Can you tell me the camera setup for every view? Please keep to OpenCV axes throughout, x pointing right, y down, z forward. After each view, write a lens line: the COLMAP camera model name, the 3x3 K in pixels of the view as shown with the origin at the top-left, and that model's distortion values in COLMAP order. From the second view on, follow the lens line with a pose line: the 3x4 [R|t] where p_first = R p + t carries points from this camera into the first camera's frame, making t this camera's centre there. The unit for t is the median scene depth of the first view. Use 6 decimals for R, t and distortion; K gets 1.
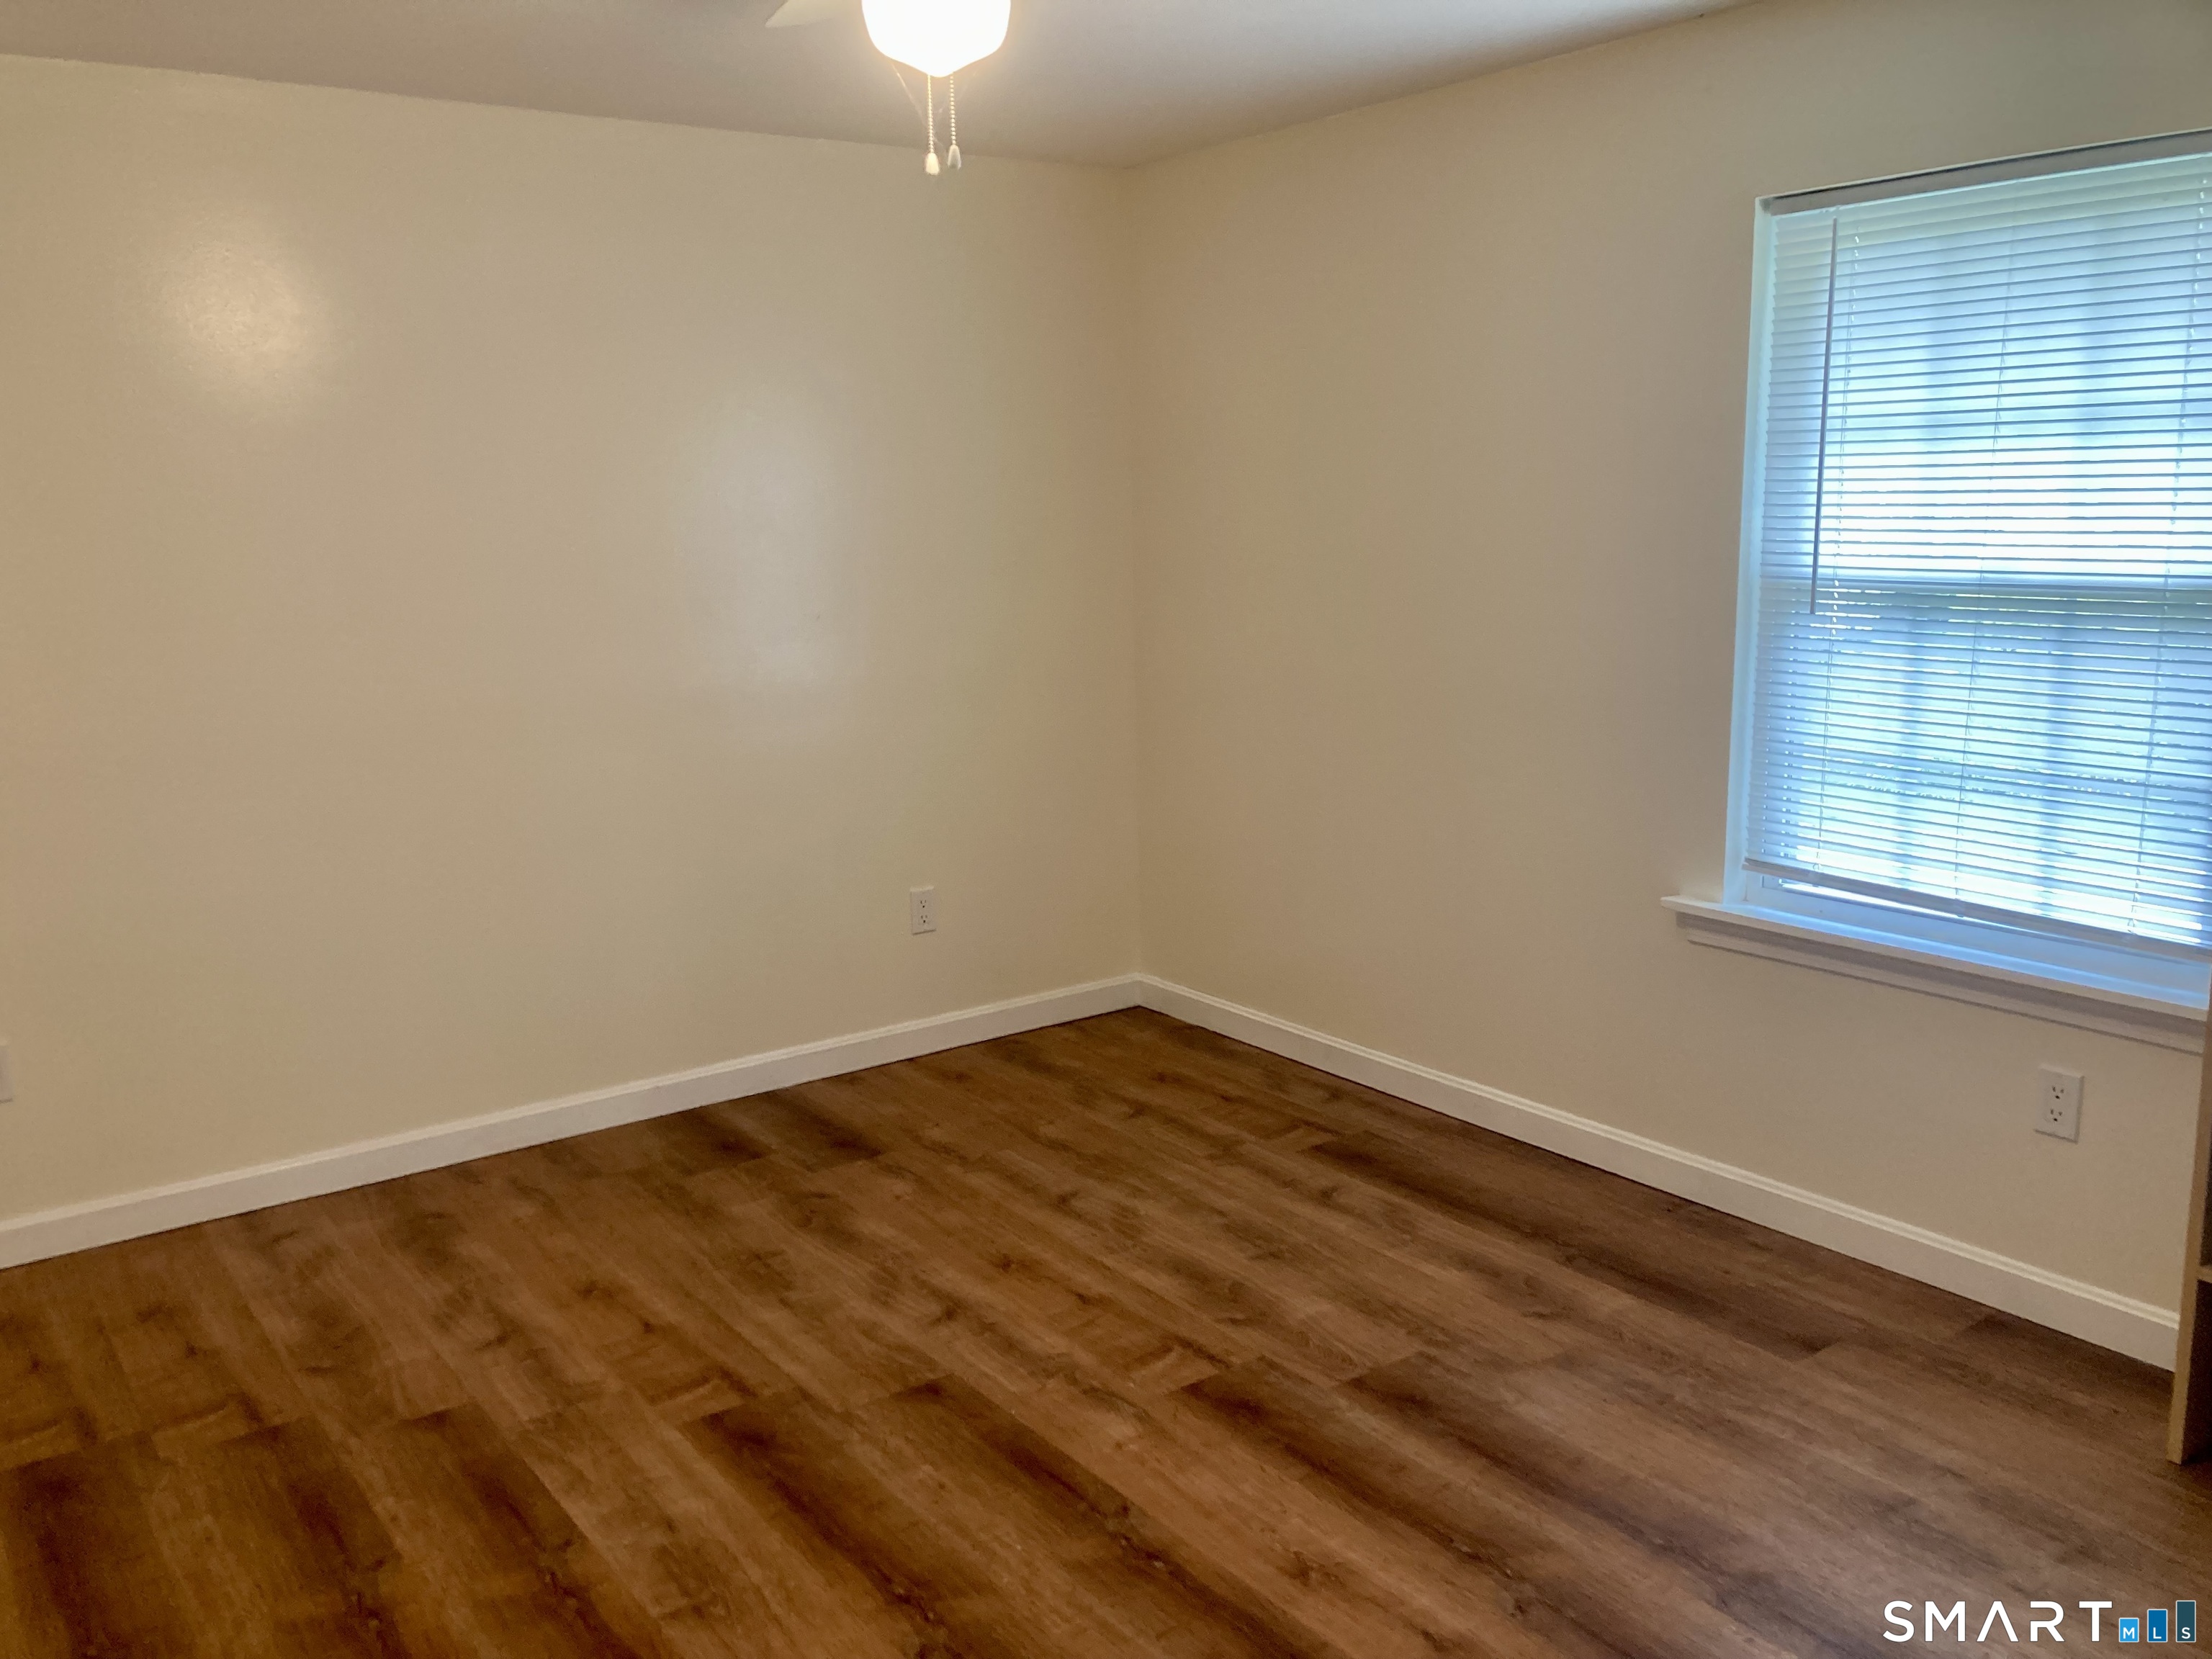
lens RADIAL K [[1787.5, 0, 1094.9], [0, 1787.5, 820.0], [0, 0, 1]] dist [0.034674, -0.021780]
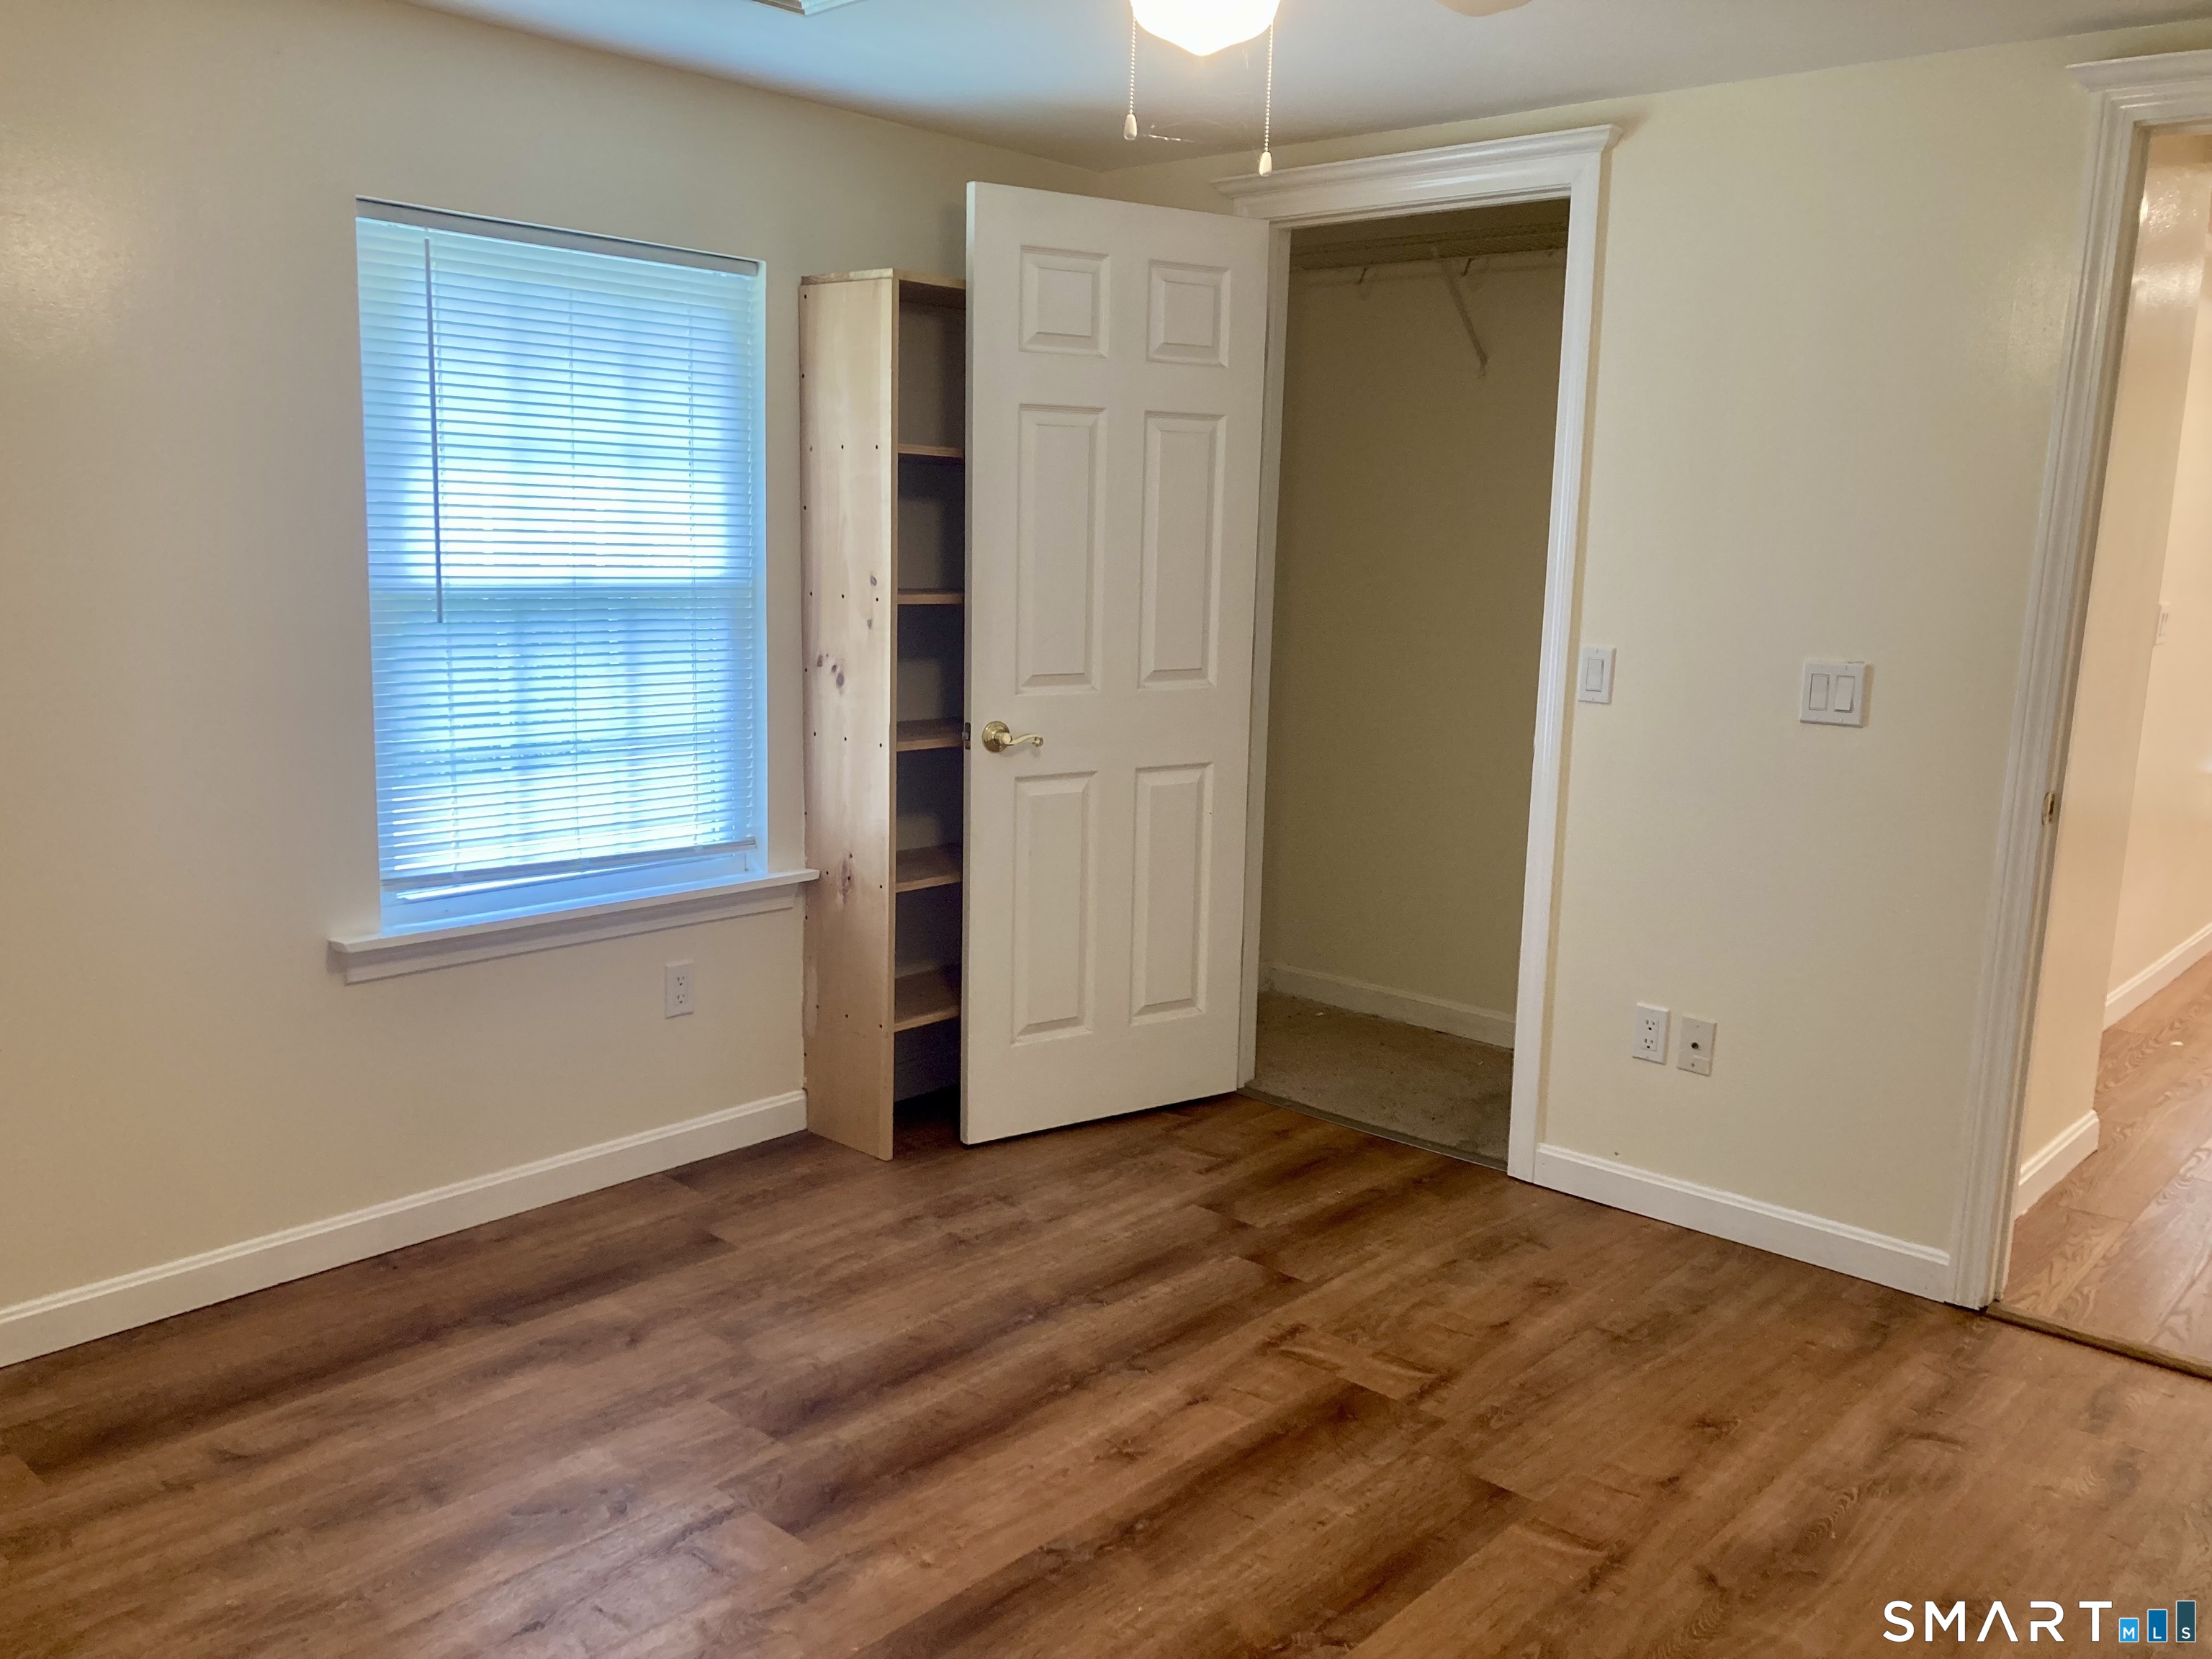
lens RADIAL K [[1787.5, 0, 1073.5], [0, 1787.5, 806.4], [0, 0, 1]] dist [0.034674, -0.021780]
pose [[-0.185789, -0.145398, 0.971773, -0.703479], [0.153181, 0.972614, 0.174809, -0.142186], [-0.970576, 0.181334, -0.158429, 0.863930]]
